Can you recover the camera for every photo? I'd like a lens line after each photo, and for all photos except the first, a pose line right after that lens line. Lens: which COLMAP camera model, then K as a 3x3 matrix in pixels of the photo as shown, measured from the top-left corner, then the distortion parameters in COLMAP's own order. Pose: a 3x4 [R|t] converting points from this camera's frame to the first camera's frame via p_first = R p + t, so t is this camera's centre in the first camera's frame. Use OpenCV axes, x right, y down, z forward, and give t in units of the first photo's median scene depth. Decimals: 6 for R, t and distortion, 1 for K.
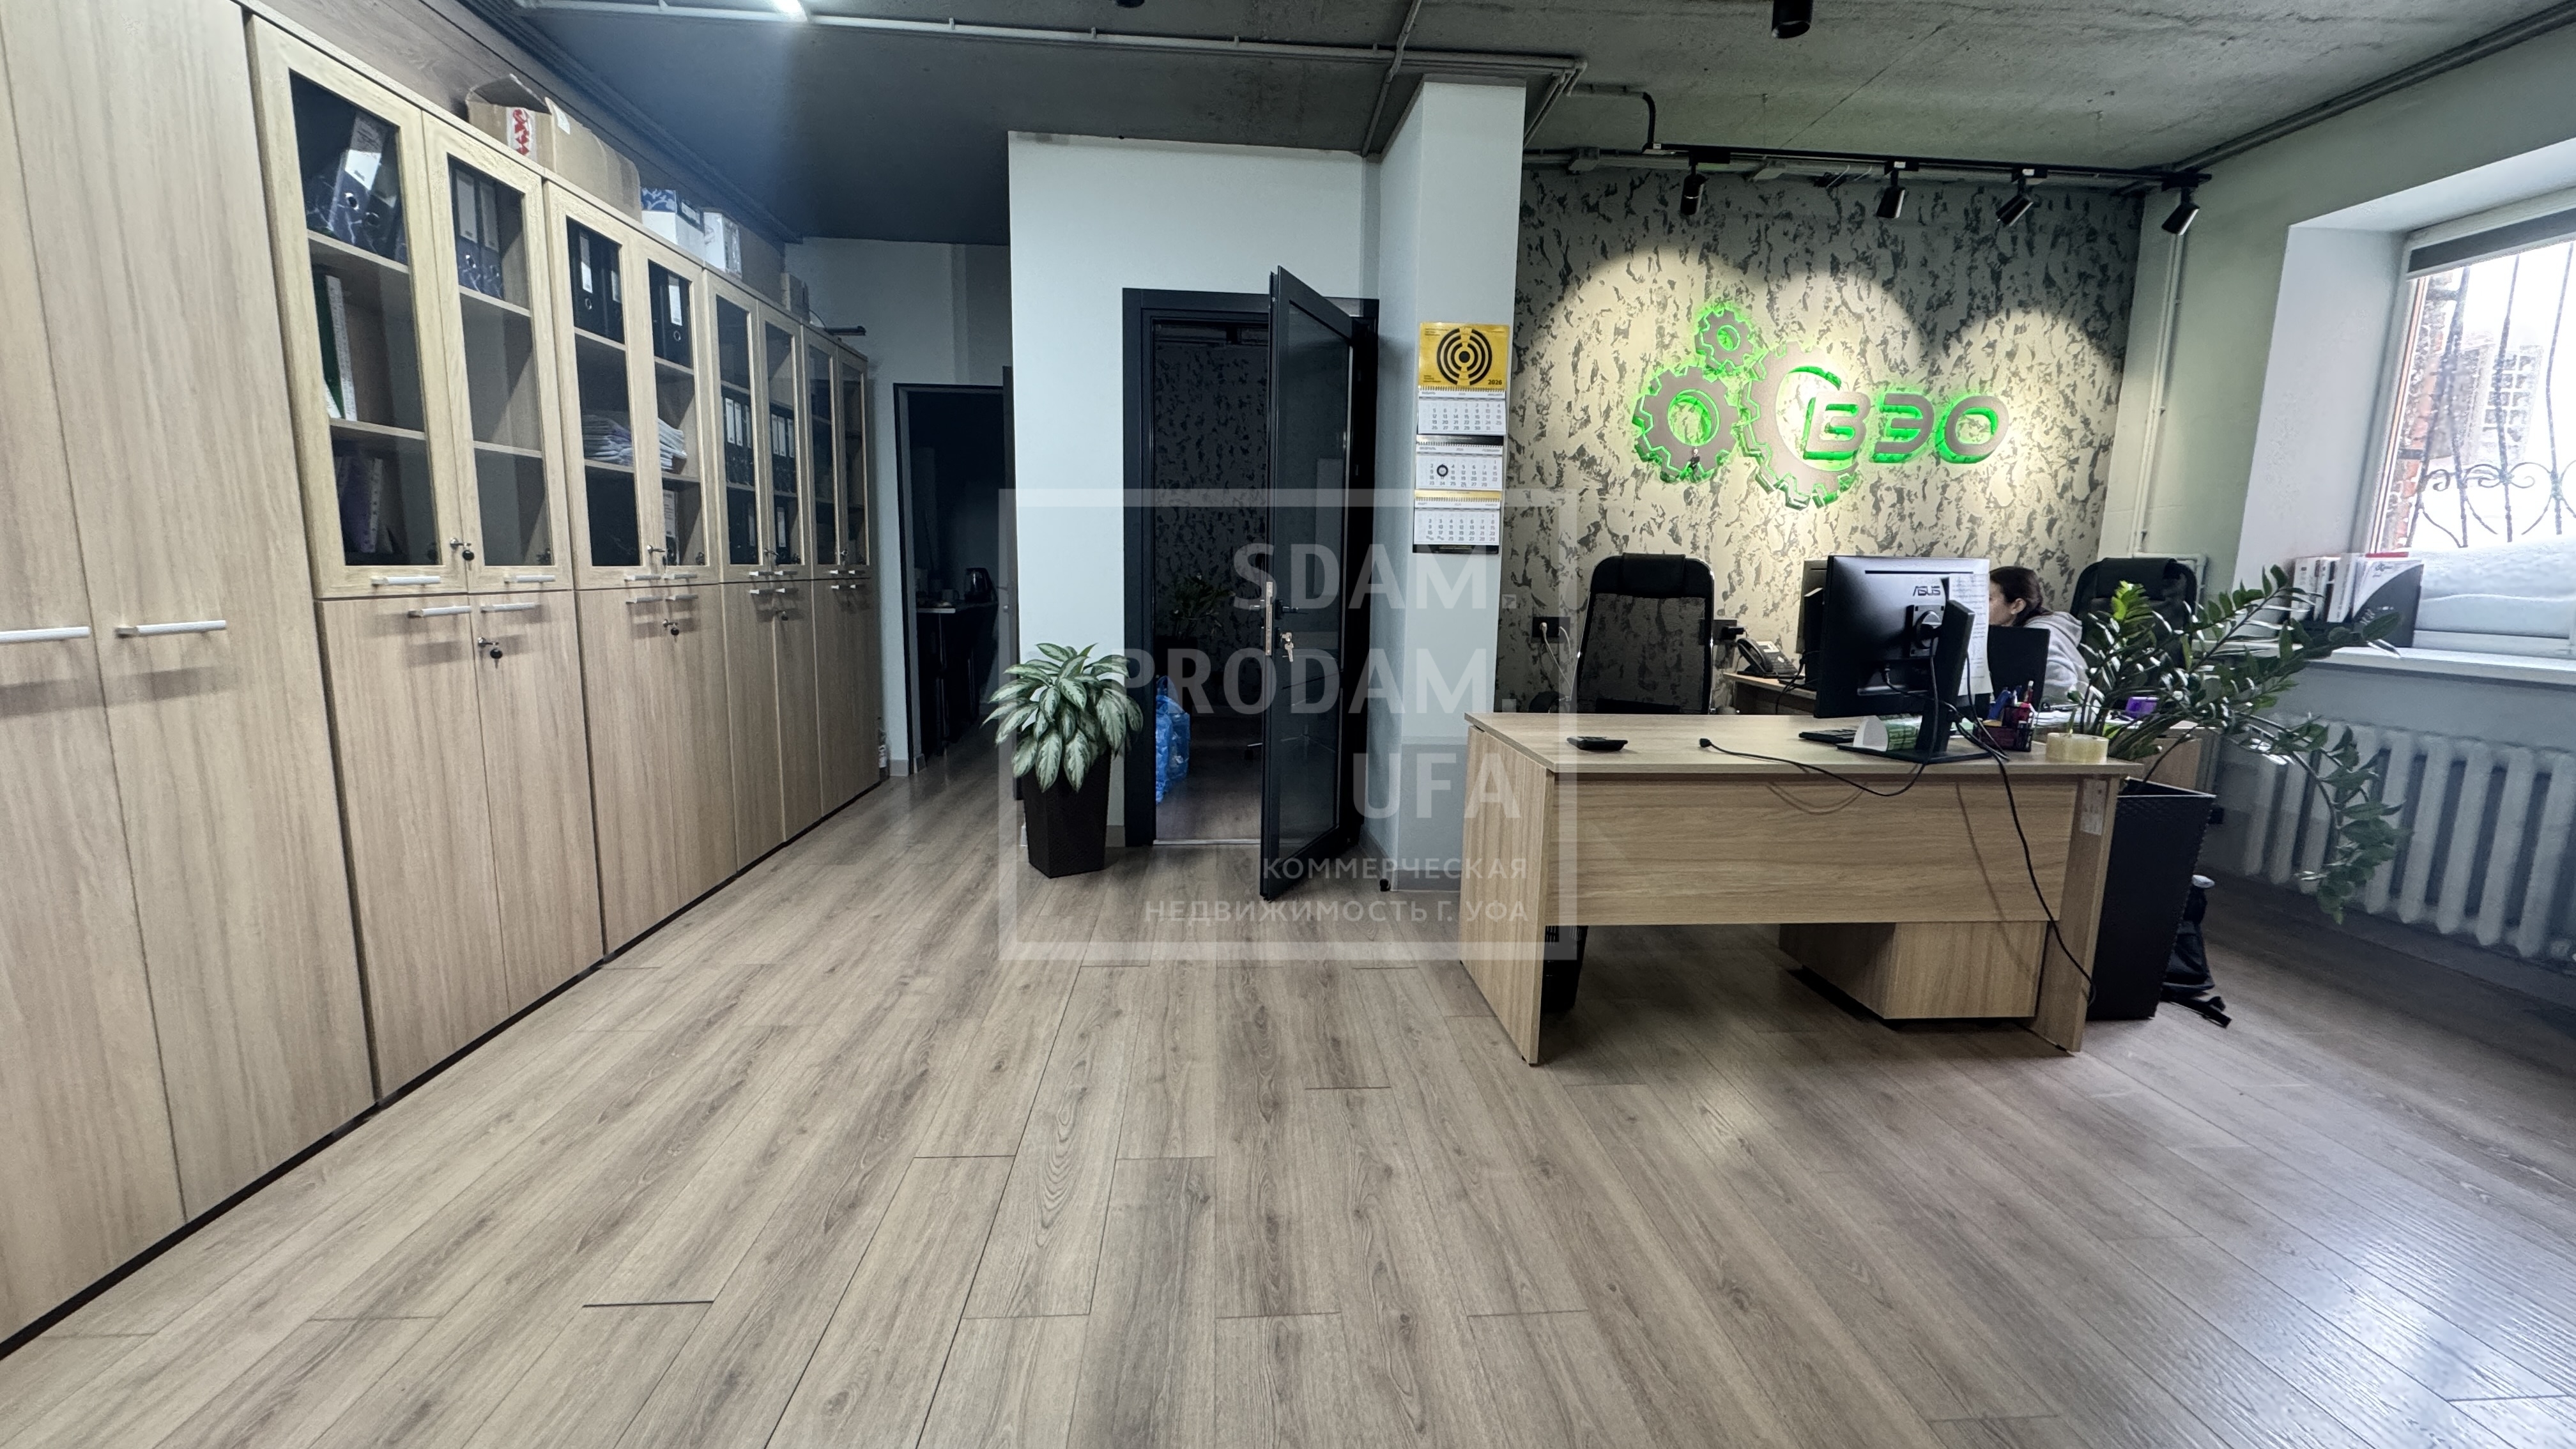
lens RADIAL K [[1016.9, 0, 1277.8], [0, 1016.9, 722.0], [0, 0, 1]] dist [-0.000674, -0.000189]
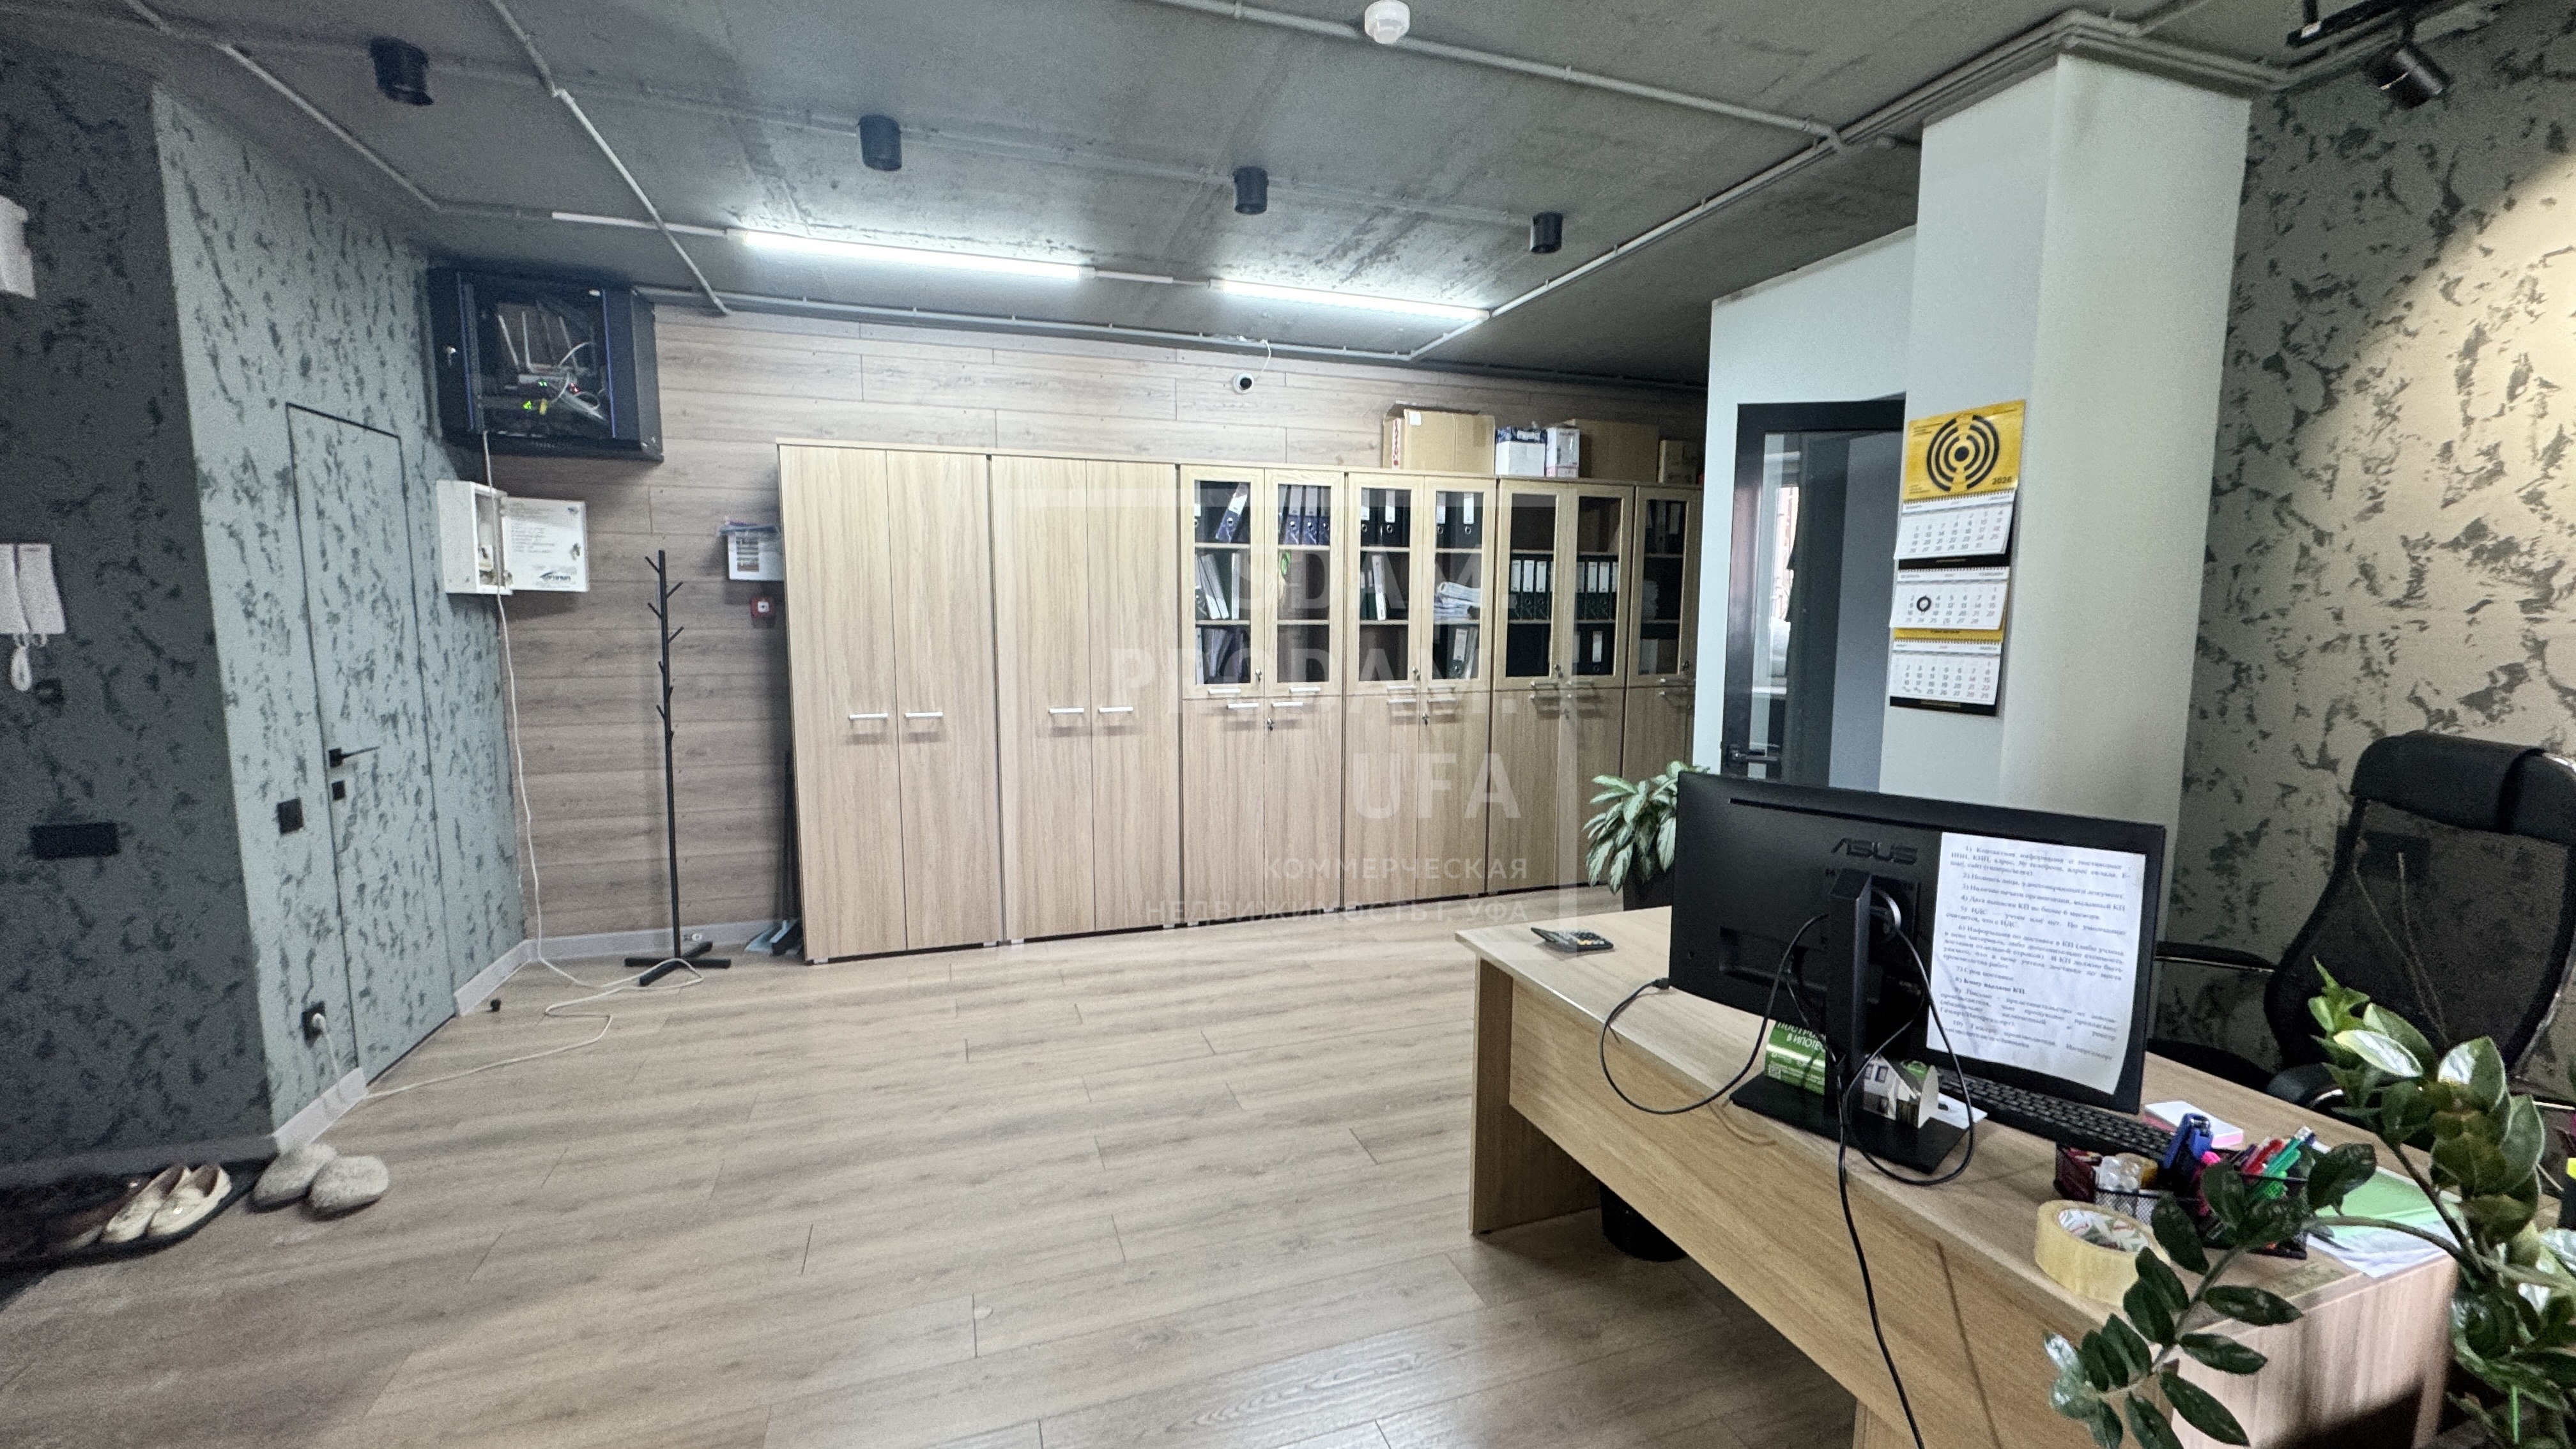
lens RADIAL K [[1010.3, 0, 1288.0], [0, 1010.3, 724.5], [0, 0, 1]] dist [-0.003836, -0.000010]
pose [[0.265320, 0.091642, -0.959795, 0.686229], [-0.144498, 0.988009, 0.054391, -0.114436], [0.953271, 0.124258, 0.275381, 0.304482]]
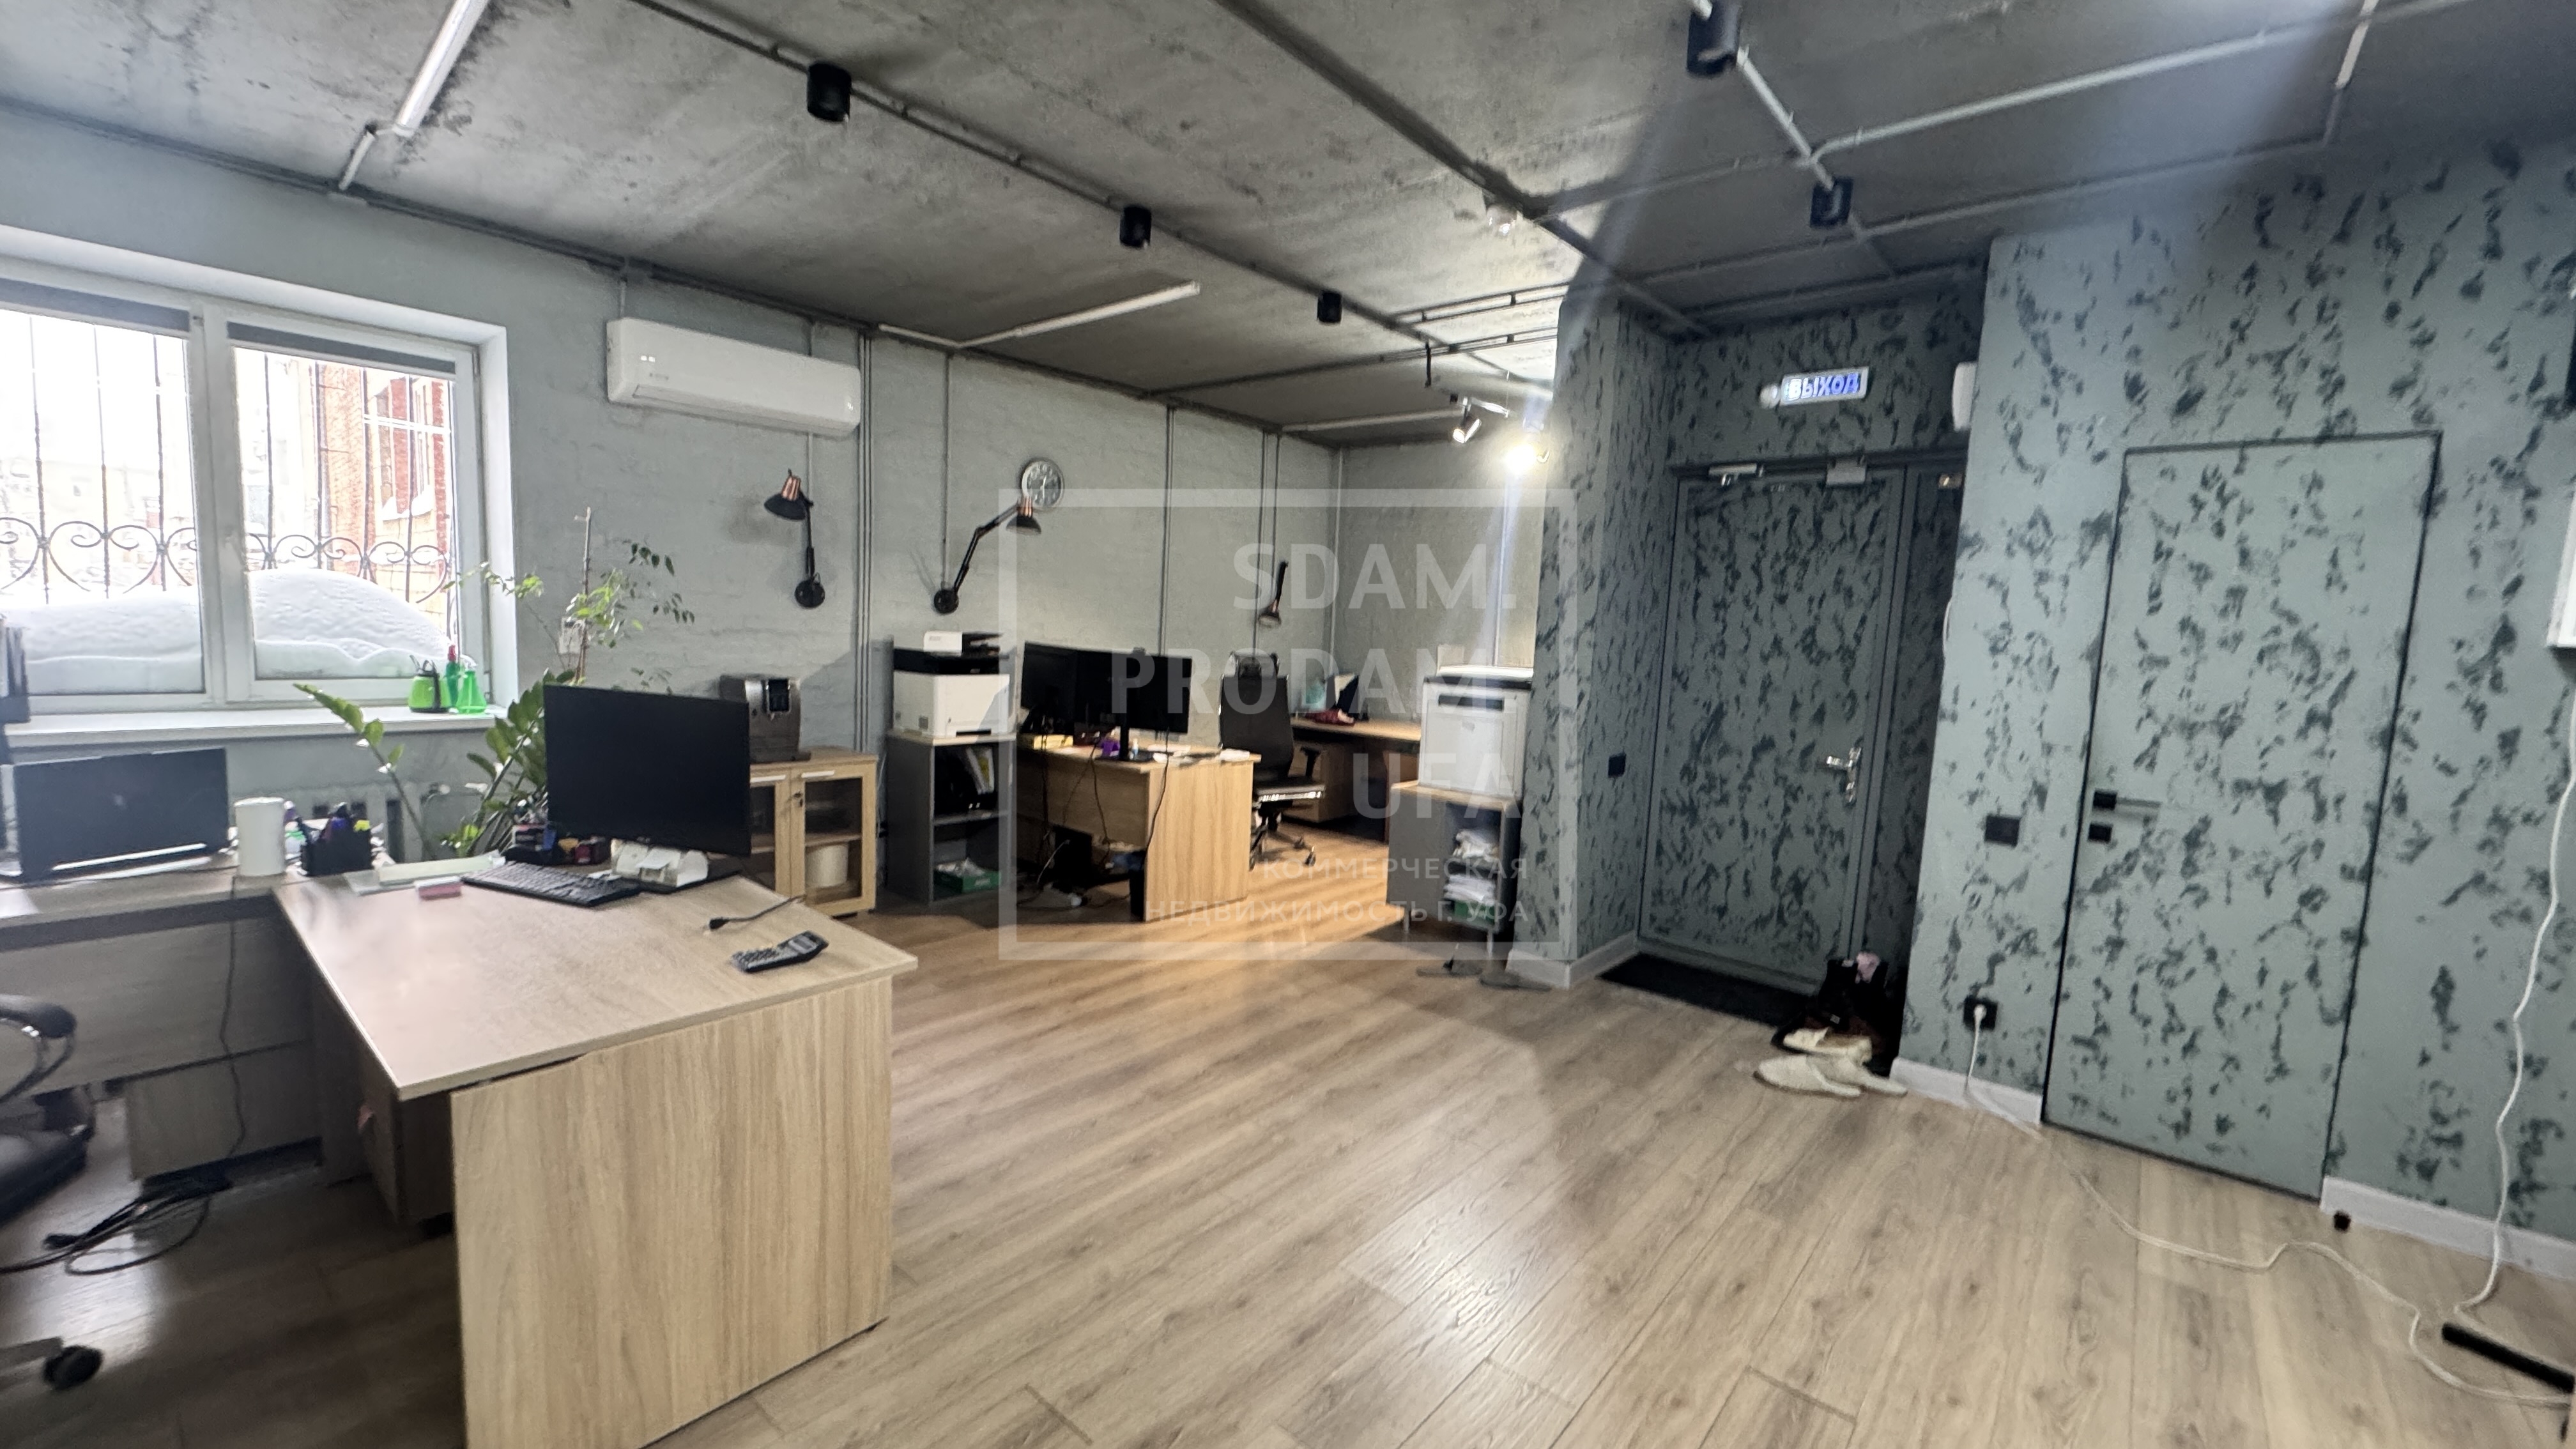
lens RADIAL K [[1015.5, 0, 1293.0], [0, 1015.5, 721.7], [0, 0, 1]] dist [-0.002327, 0.000355]
pose [[-0.721191, -0.119825, 0.682294, -0.321540], [0.047257, 0.974122, 0.221027, -0.200200], [-0.691123, 0.191645, -0.696866, 0.779634]]
